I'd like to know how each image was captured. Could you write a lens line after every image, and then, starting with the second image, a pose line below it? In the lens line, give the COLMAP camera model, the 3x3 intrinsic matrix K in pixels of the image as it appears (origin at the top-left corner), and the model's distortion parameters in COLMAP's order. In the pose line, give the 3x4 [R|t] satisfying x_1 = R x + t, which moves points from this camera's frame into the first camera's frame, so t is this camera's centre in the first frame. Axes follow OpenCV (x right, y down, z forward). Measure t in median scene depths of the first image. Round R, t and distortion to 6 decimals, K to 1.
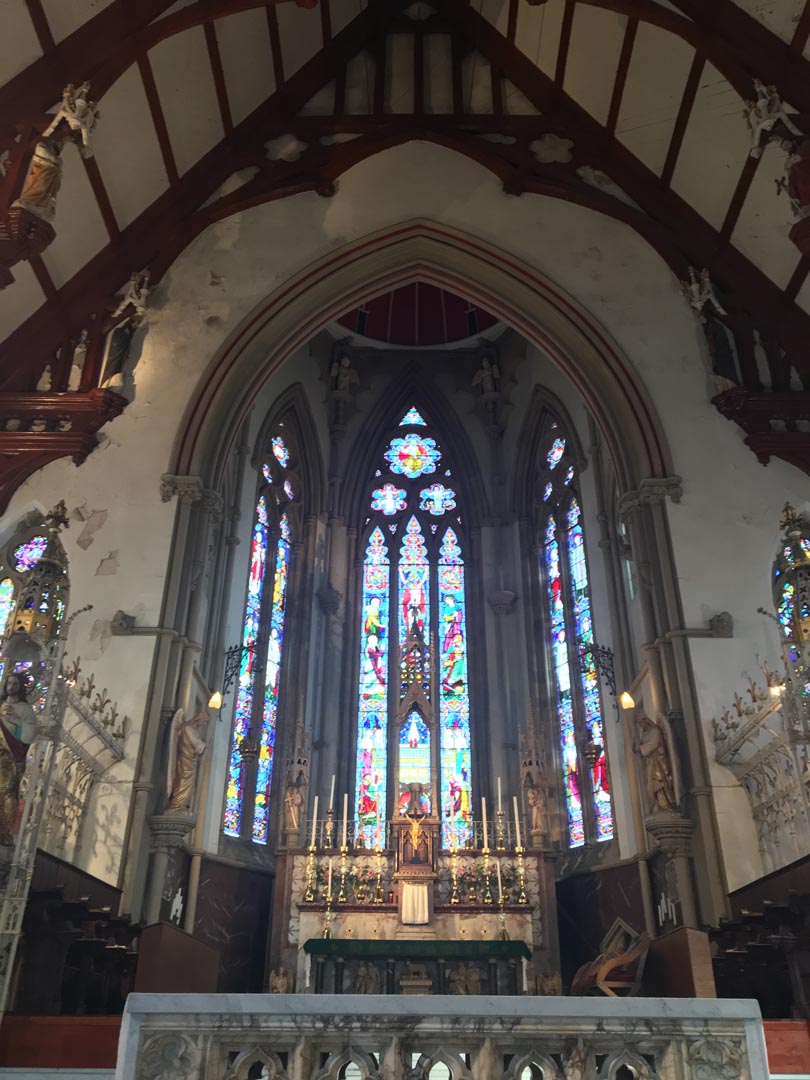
lens RADIAL K [[905.2, 0, 402.3], [0, 905.2, 530.8], [0, 0, 1]] dist [0.079010, -0.110797]
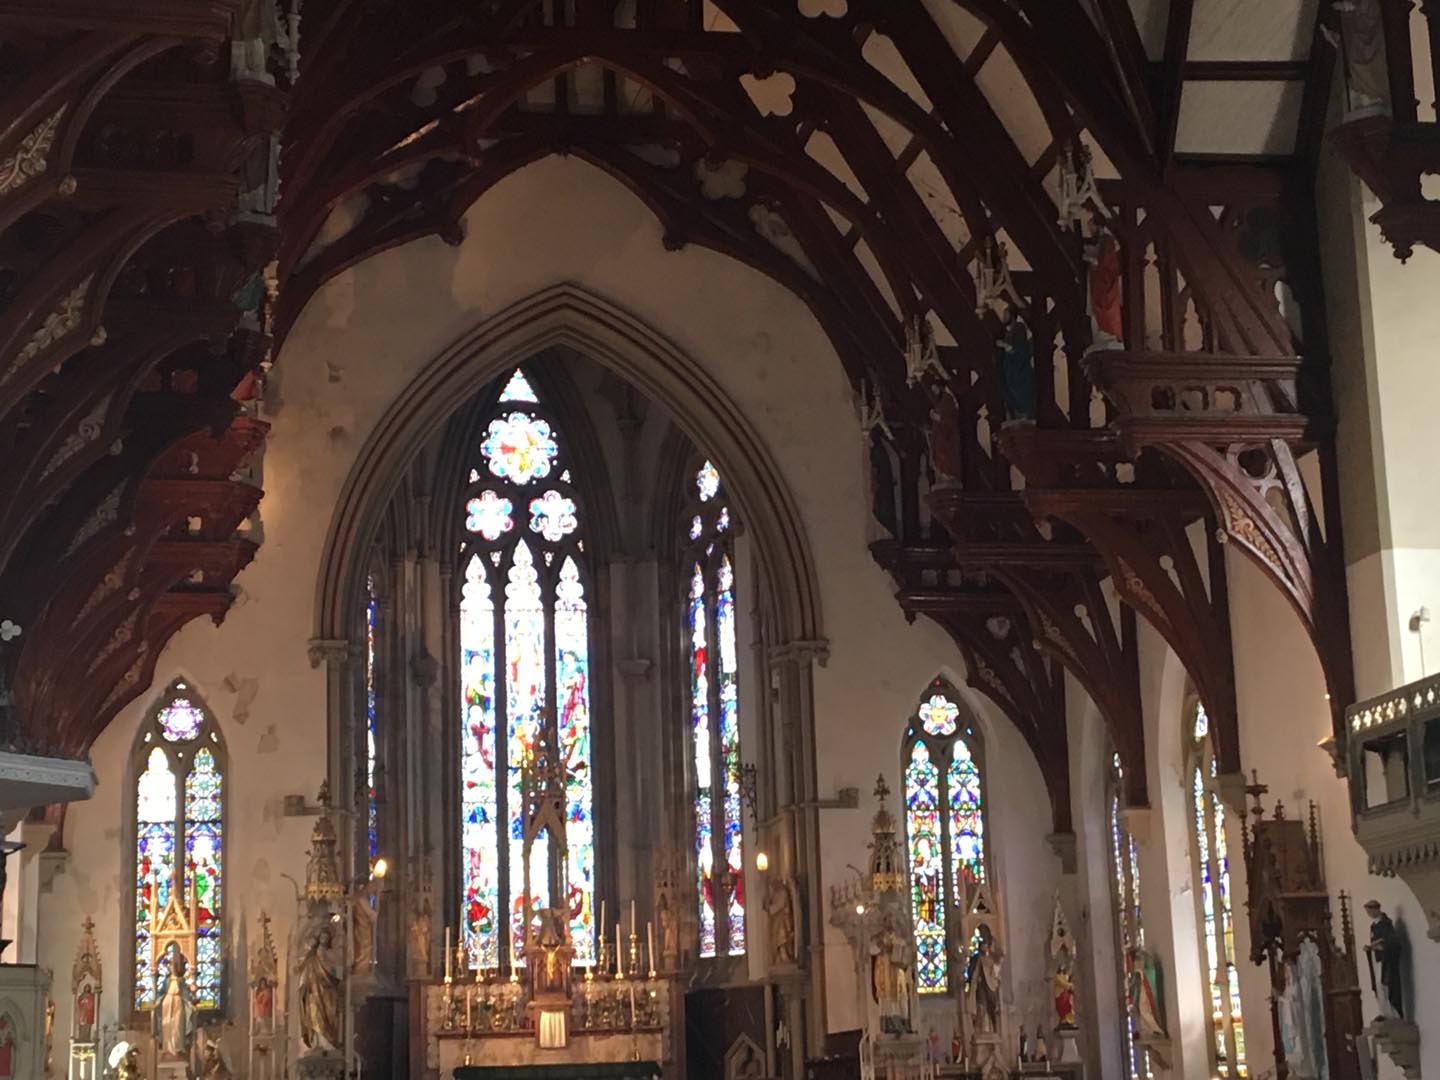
lens RADIAL K [[2603.1, 0, 713.9], [0, 2603.1, 514.2], [0, 0, 1]] dist [0.049882, 0.000000]
pose [[0.982491, 0.002151, 0.186300, -0.323666], [-0.054259, 0.959894, 0.275062, -0.882687], [-0.178236, -0.280354, 0.943204, -1.499857]]
